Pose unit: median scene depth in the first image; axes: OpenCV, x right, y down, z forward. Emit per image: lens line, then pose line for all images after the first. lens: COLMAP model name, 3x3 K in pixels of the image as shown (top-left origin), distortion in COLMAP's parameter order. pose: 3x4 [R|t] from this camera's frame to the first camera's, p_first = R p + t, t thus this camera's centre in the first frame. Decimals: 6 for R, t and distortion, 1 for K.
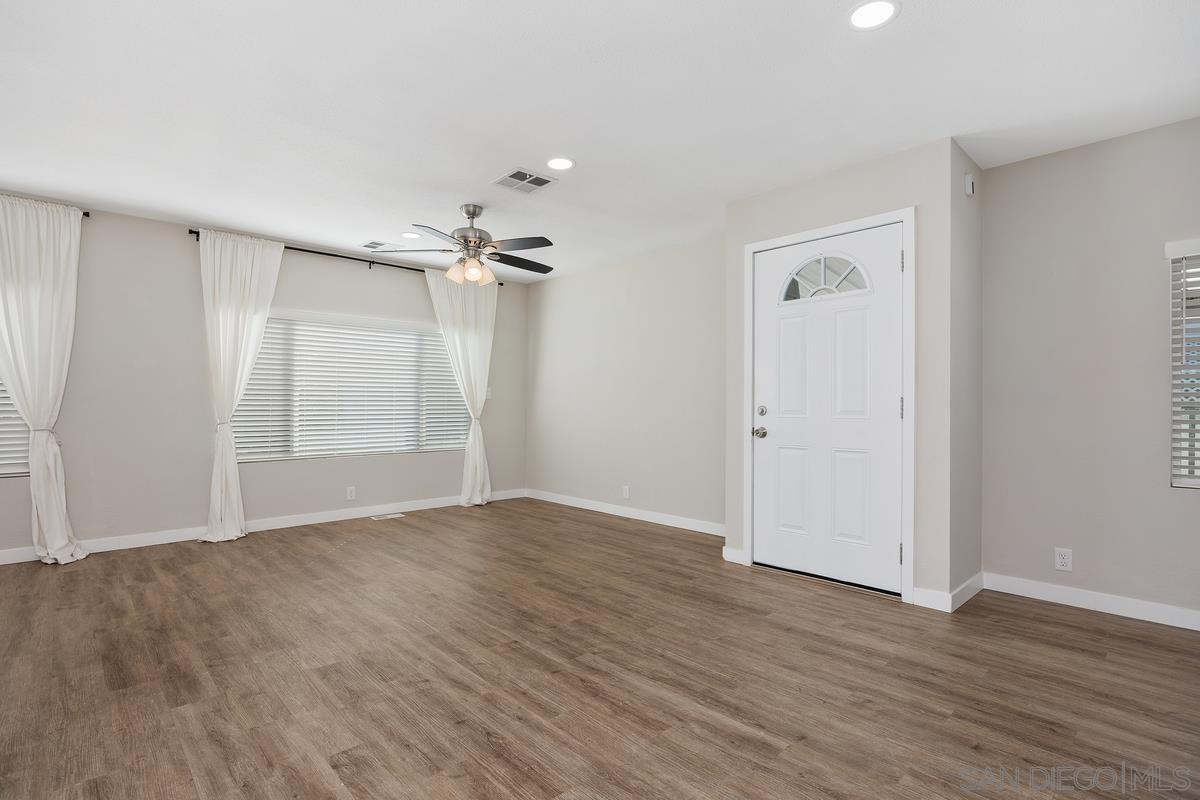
lens RADIAL K [[574.4, 0, 594.4], [0, 574.4, 408.5], [0, 0, 1]] dist [-0.017241, -0.000123]
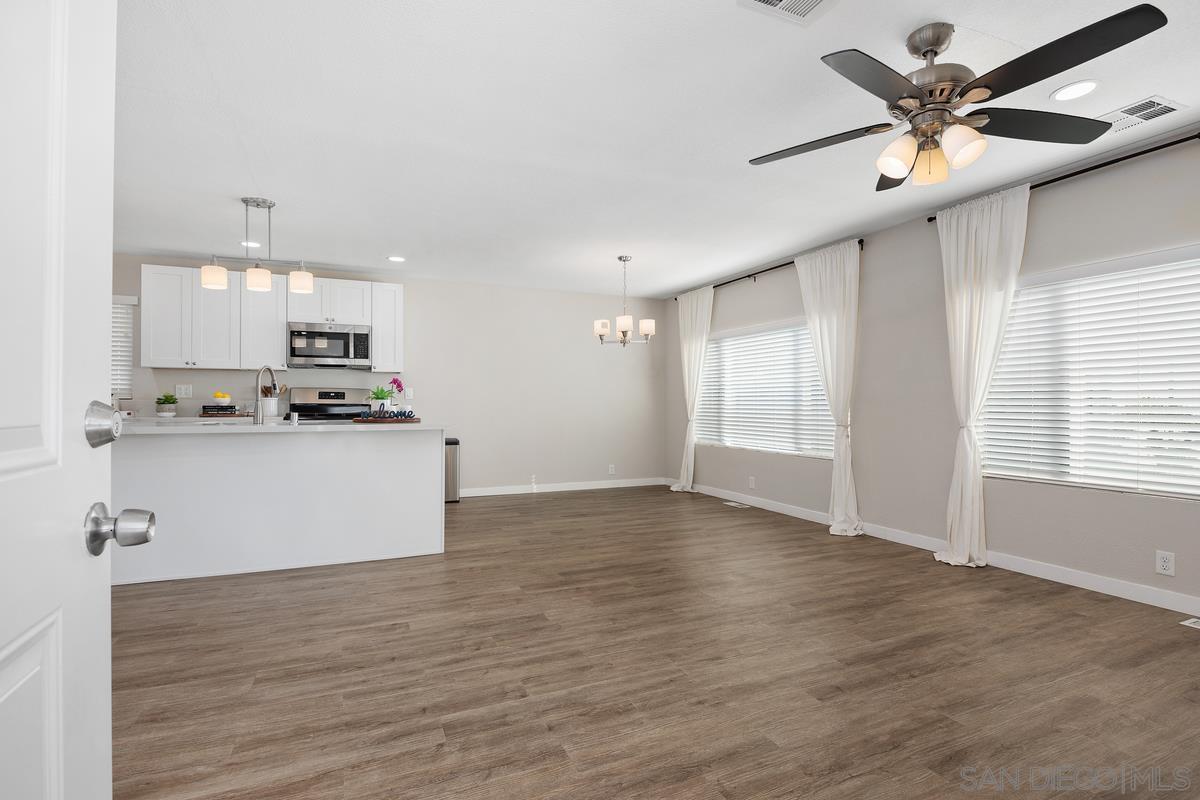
lens RADIAL K [[569.9, 0, 598.9], [0, 569.9, 401.5], [0, 0, 1]] dist [-0.011212, 0.000616]
pose [[-0.325051, -0.005578, -0.945680, 0.508058], [-0.007128, 0.999969, -0.003448, -0.007130], [0.945670, 0.005620, -0.325080, 1.167267]]
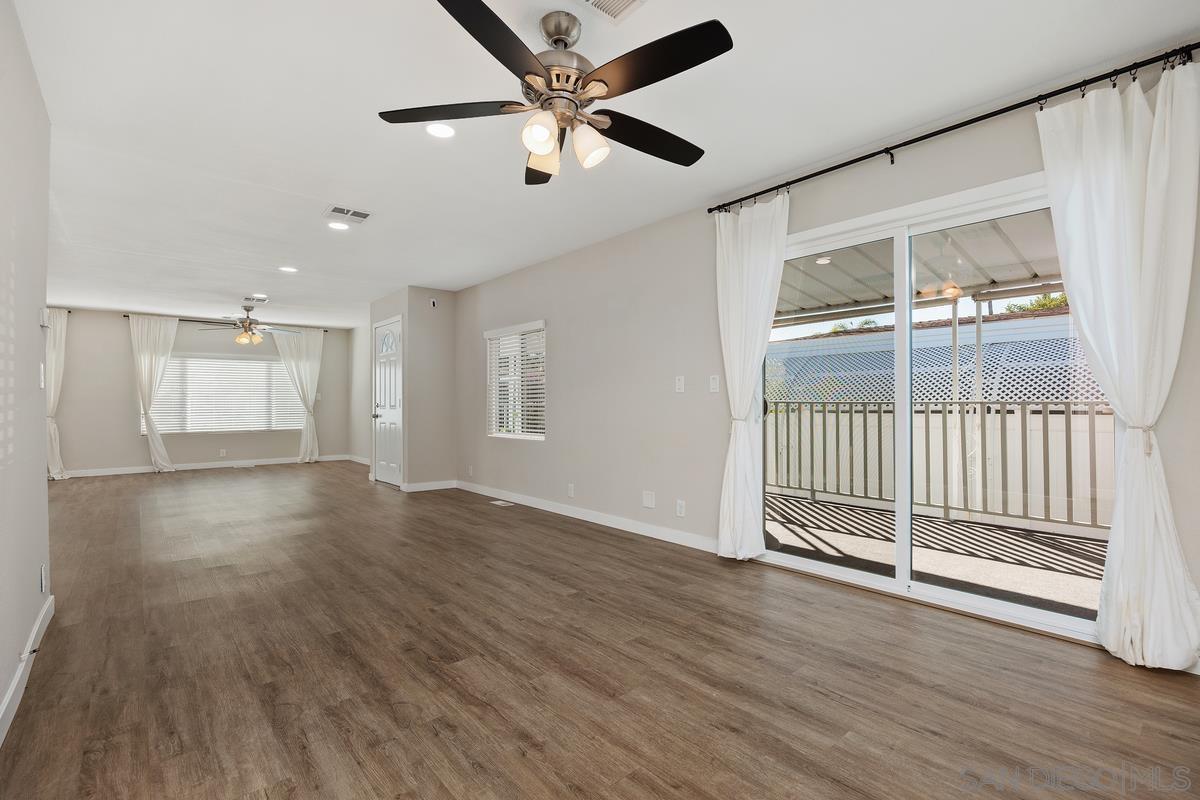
lens RADIAL K [[557.1, 0, 584.6], [0, 557.1, 406.3], [0, 0, 1]] dist [-0.000658, 0.000153]
pose [[0.997478, -0.006122, -0.070718, 1.487148], [0.006260, 0.999979, 0.001726, 0.010052], [0.070706, -0.002165, 0.997495, -1.184756]]
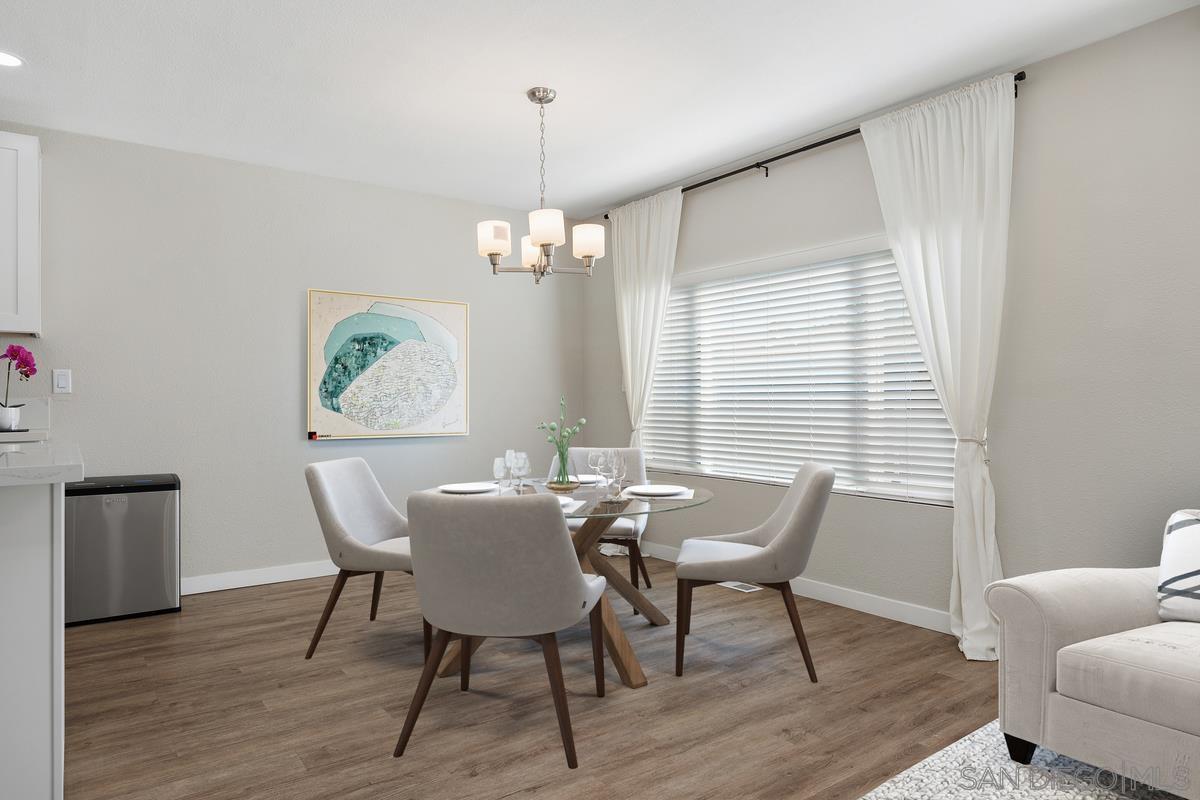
lens RADIAL K [[734.5, 0, 600.0], [0, 734.5, 400.0], [0, 0, 1]] dist [-0.001539, -0.001028]
pose [[-0.113816, -0.002630, -0.993498, -0.122908], [-0.002280, 0.999995, -0.002386, -0.005197], [0.993499, 0.001994, -0.113821, 0.874297]]
